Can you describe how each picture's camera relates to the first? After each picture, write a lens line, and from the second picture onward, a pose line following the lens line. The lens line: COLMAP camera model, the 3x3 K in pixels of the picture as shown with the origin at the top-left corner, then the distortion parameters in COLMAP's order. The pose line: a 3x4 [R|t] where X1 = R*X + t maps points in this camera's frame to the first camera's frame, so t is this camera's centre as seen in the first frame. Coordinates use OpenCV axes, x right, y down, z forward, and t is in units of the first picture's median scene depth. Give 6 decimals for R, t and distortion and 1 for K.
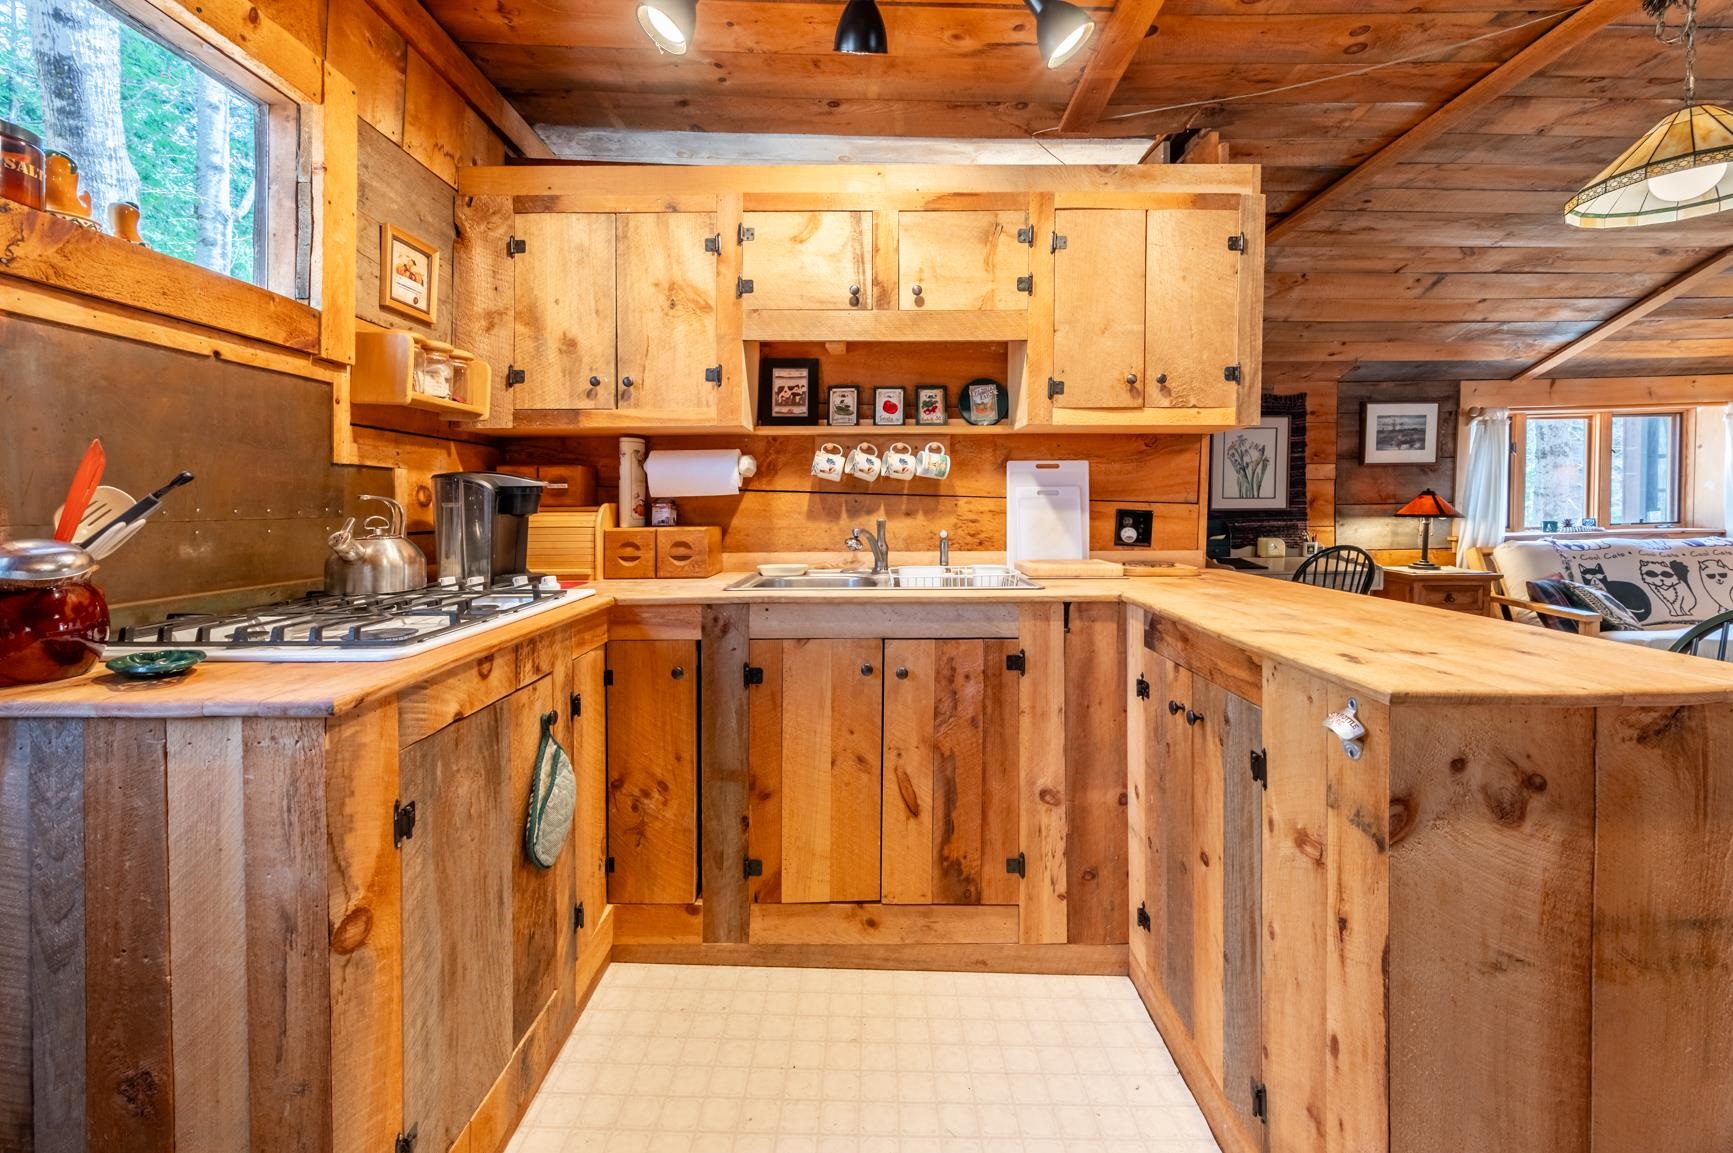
lens RADIAL K [[709.6, 0, 892.3], [0, 709.6, 506.3], [0, 0, 1]] dist [0.002894, -0.000401]
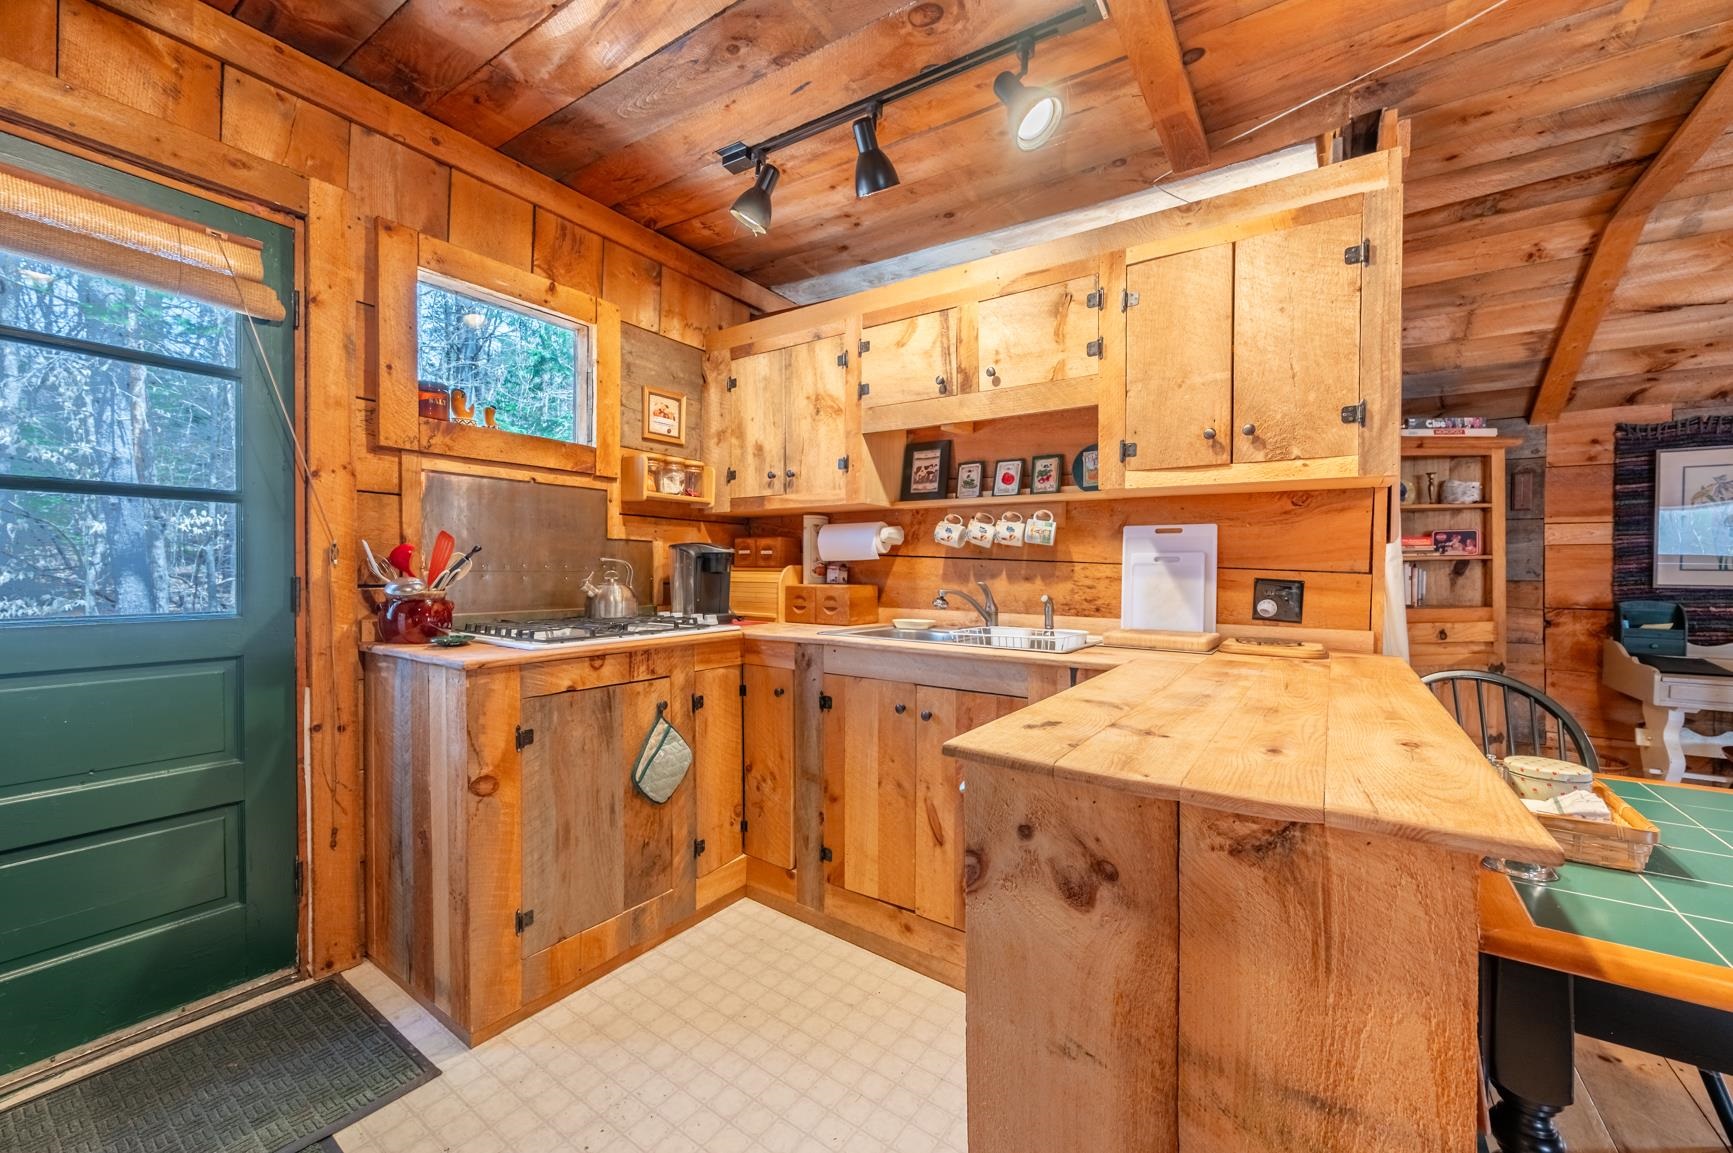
lens RADIAL K [[709.6, 0, 906.2], [0, 709.6, 573.0], [0, 0, 1]] dist [0.002894, -0.000401]
pose [[0.819067, 0.016574, -0.573459, 0.546562], [-0.016030, 0.999853, 0.006002, -0.001345], [0.573474, 0.004277, 0.819213, 0.037631]]
